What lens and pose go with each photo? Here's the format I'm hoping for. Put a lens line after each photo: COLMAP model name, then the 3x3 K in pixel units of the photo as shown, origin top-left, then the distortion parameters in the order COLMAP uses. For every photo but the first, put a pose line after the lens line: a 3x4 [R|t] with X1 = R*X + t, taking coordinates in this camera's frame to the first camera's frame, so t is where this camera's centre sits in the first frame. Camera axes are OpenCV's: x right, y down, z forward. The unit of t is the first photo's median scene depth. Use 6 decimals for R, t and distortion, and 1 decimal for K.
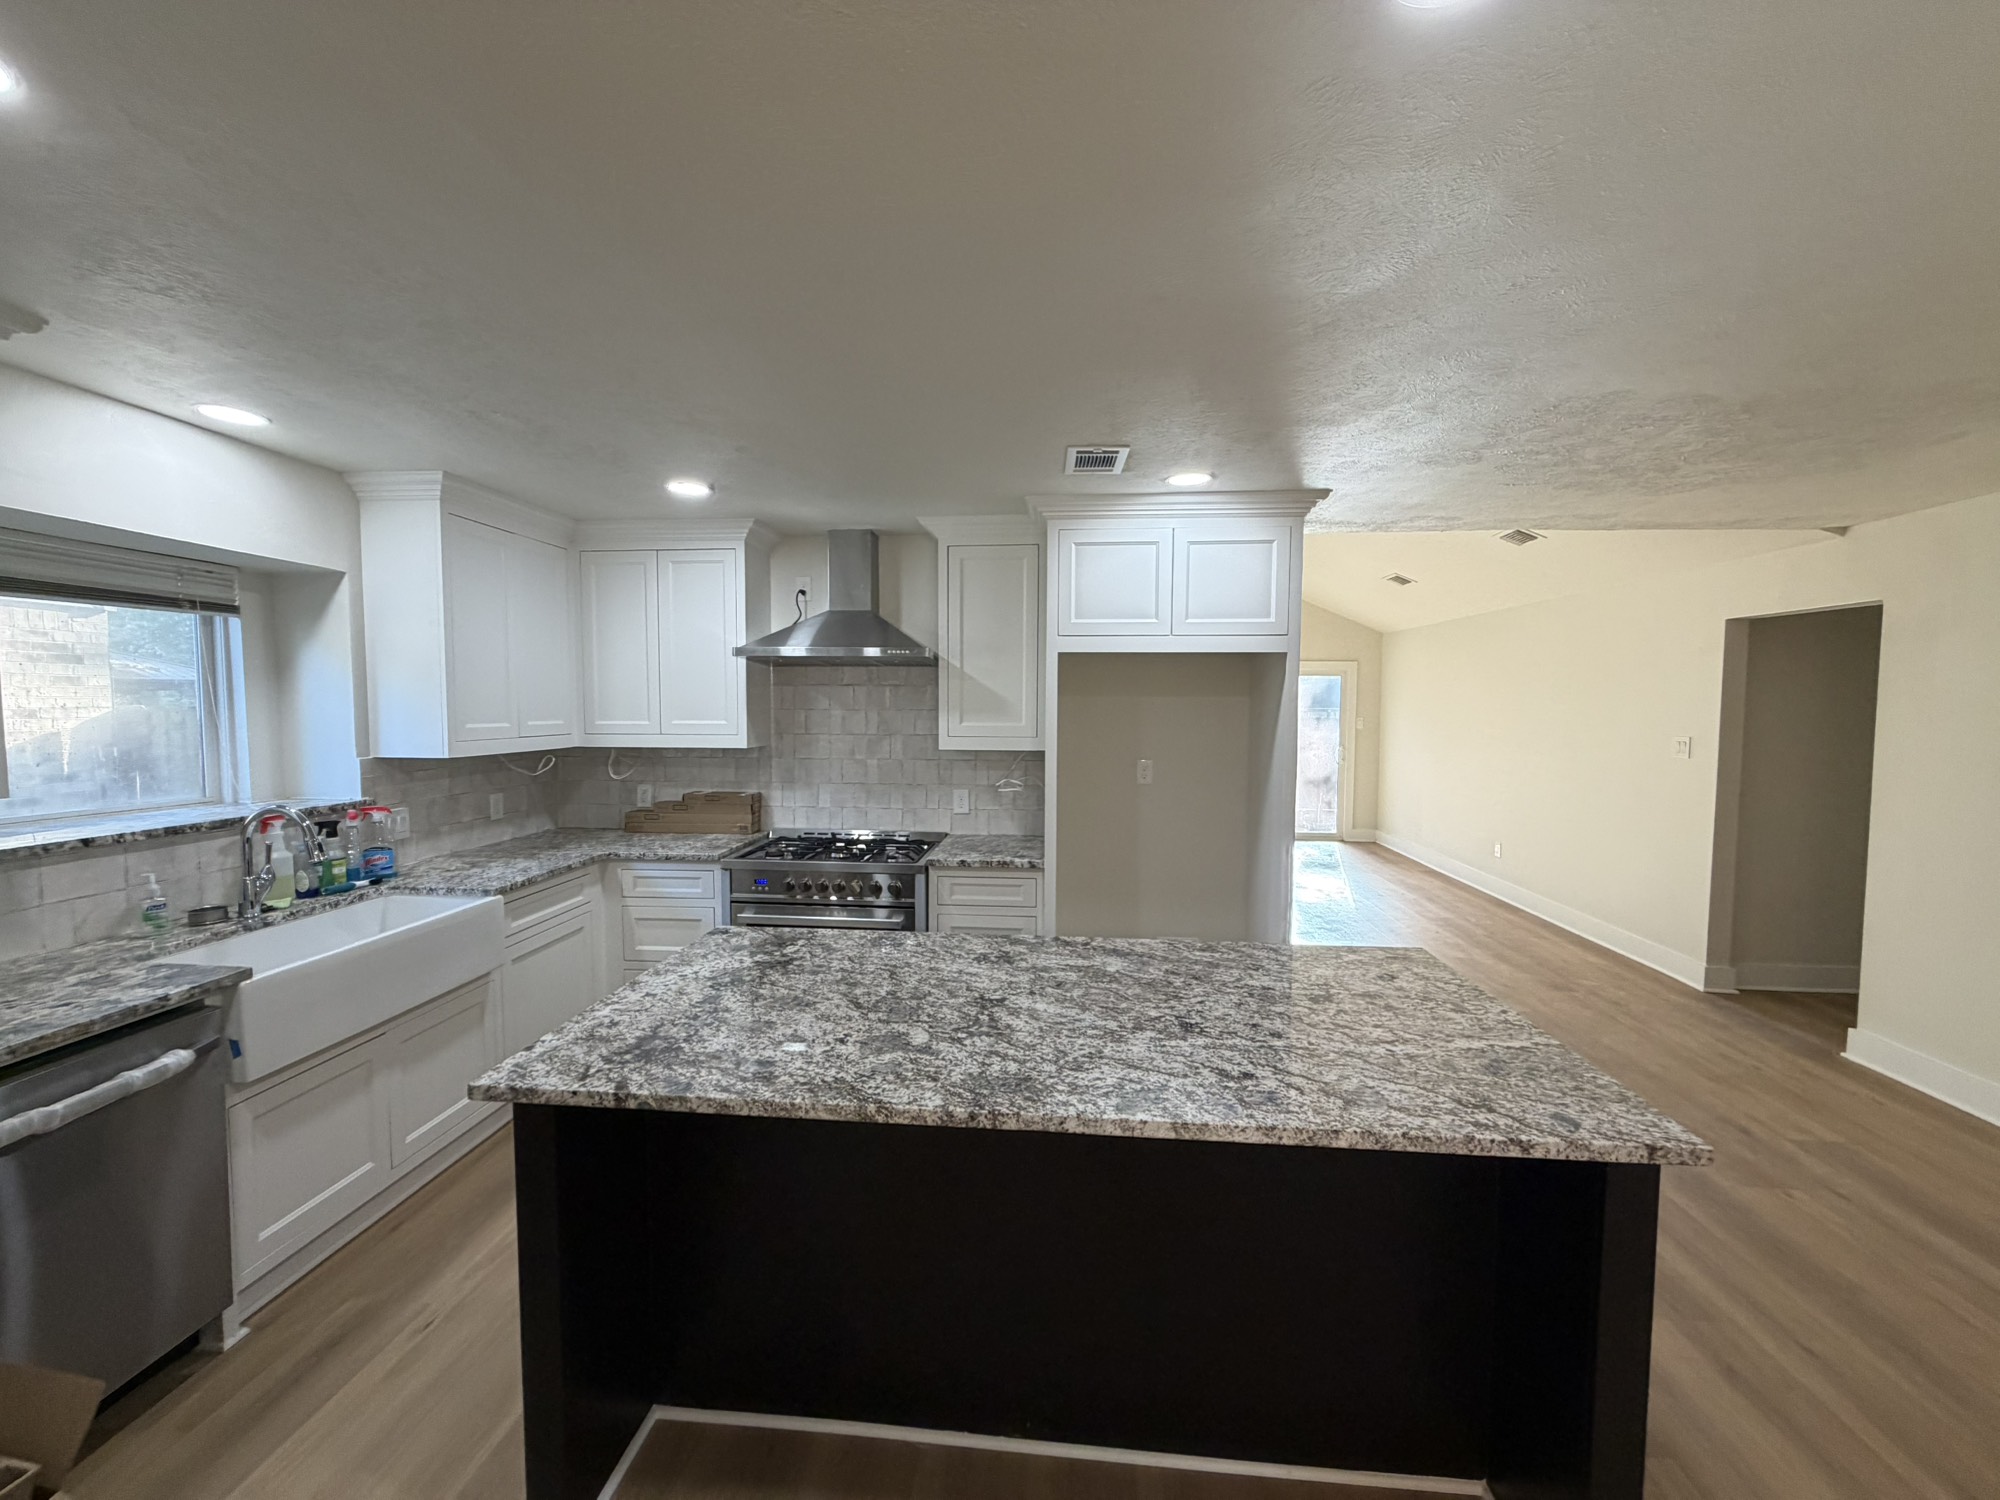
lens RADIAL K [[838.9, 0, 1000.0], [0, 838.9, 750.0], [0, 0, 1]] dist [-0.000215, -0.000118]
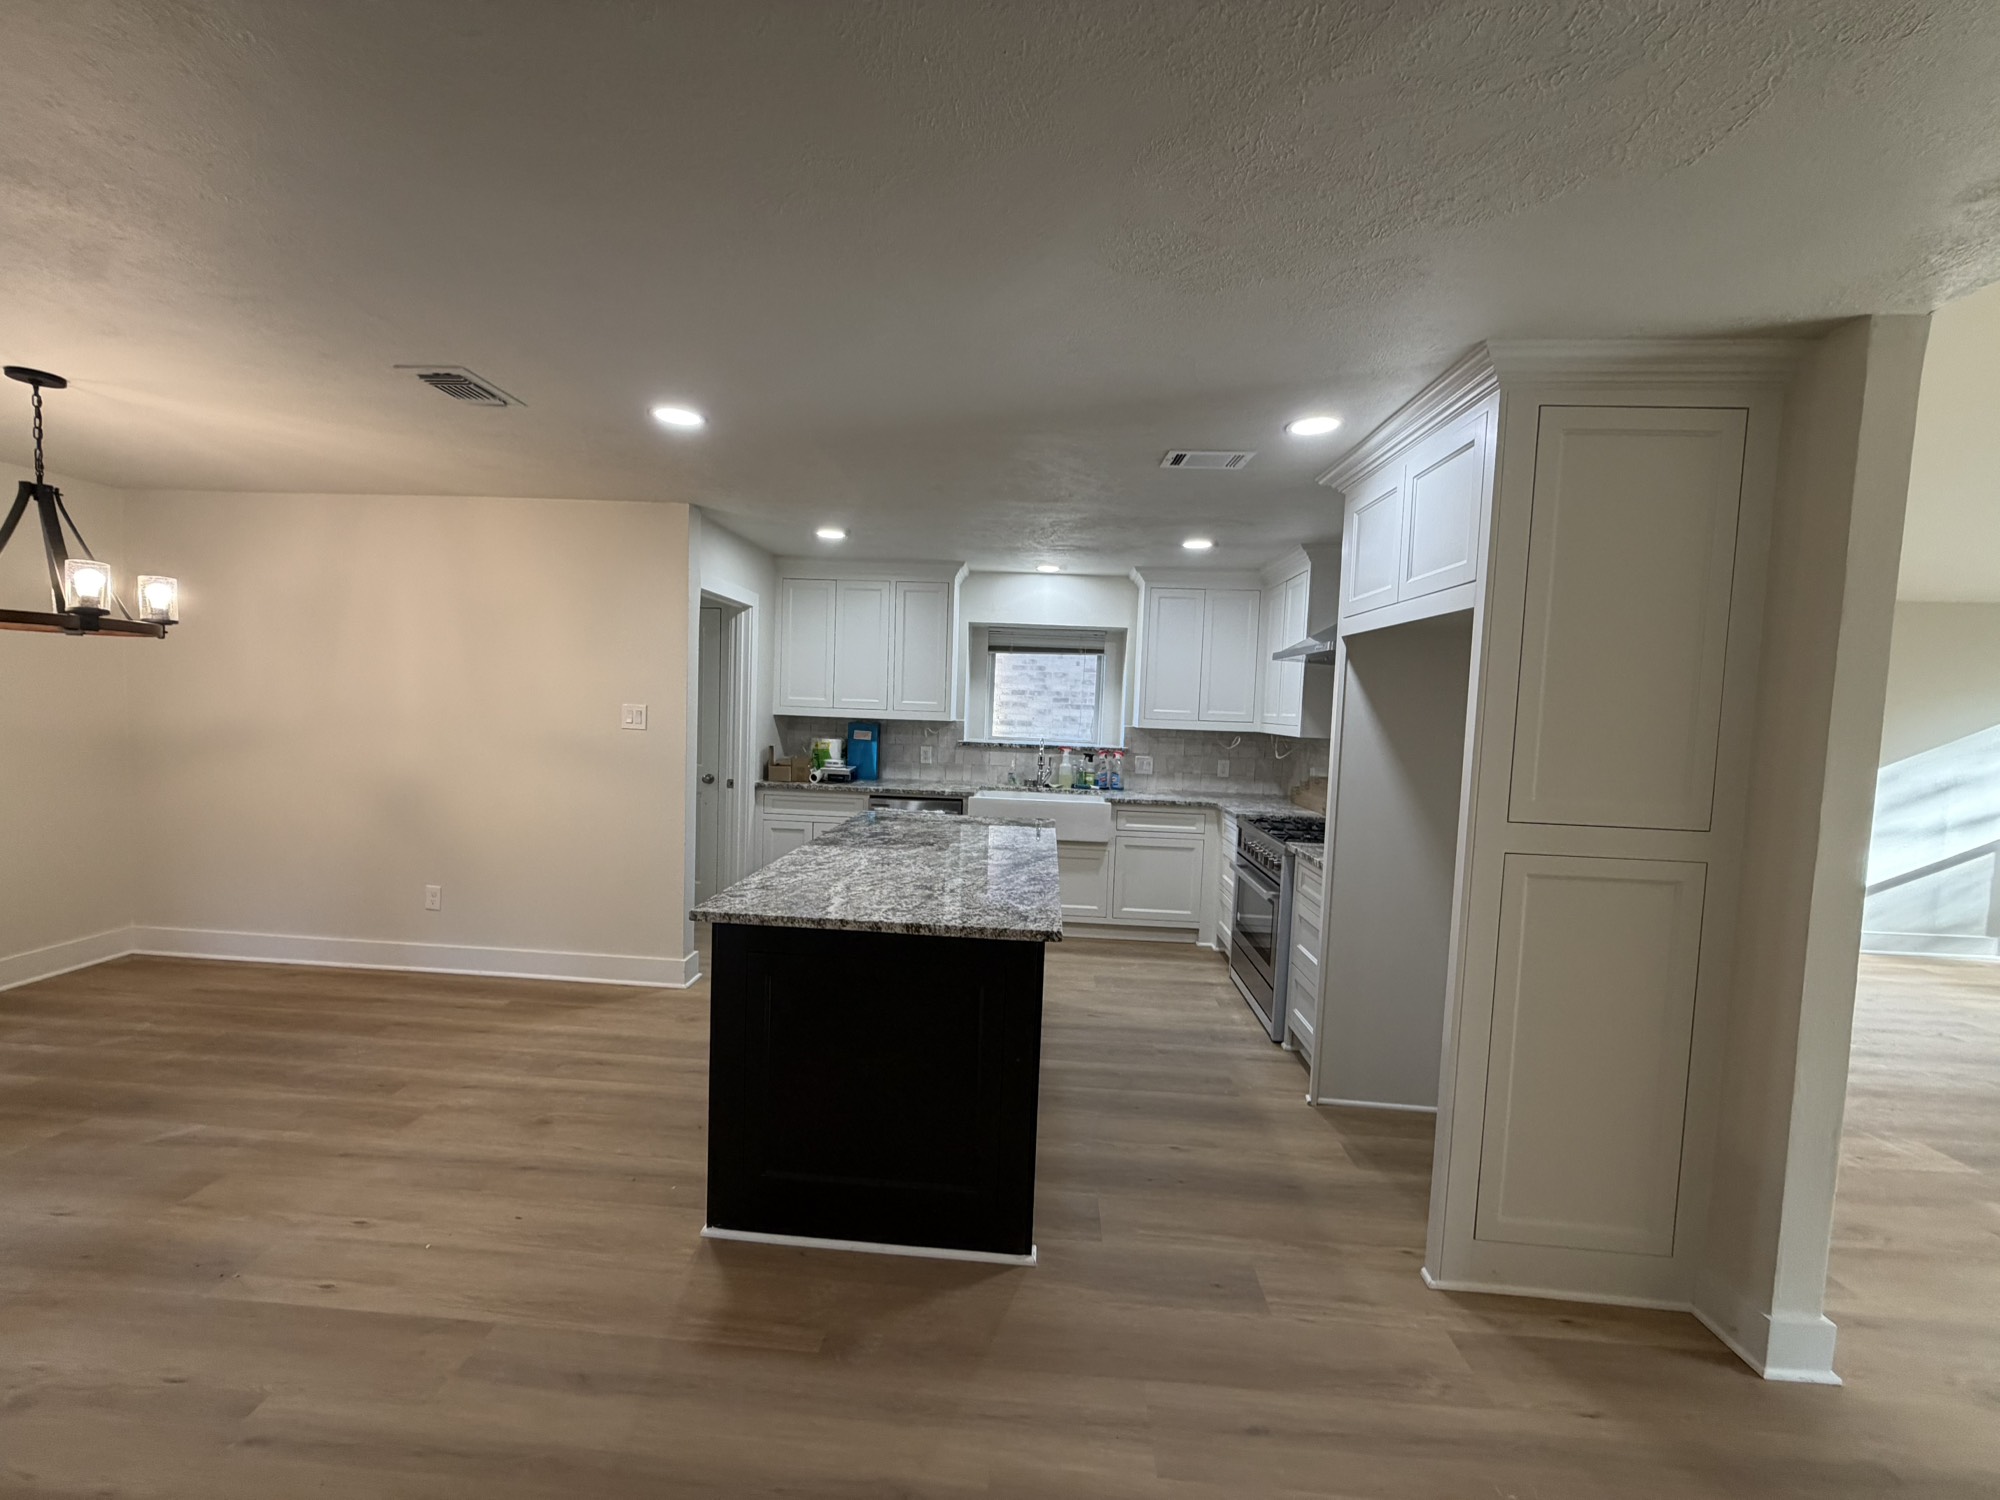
lens RADIAL K [[838.9, 0, 1000.0], [0, 838.9, 750.0], [0, 0, 1]] dist [-0.000215, -0.000118]
pose [[0.037556, 0.067800, -0.996992, 1.121984], [-0.097594, 0.993175, 0.063865, -0.030171], [0.994517, 0.094902, 0.043917, 0.643019]]
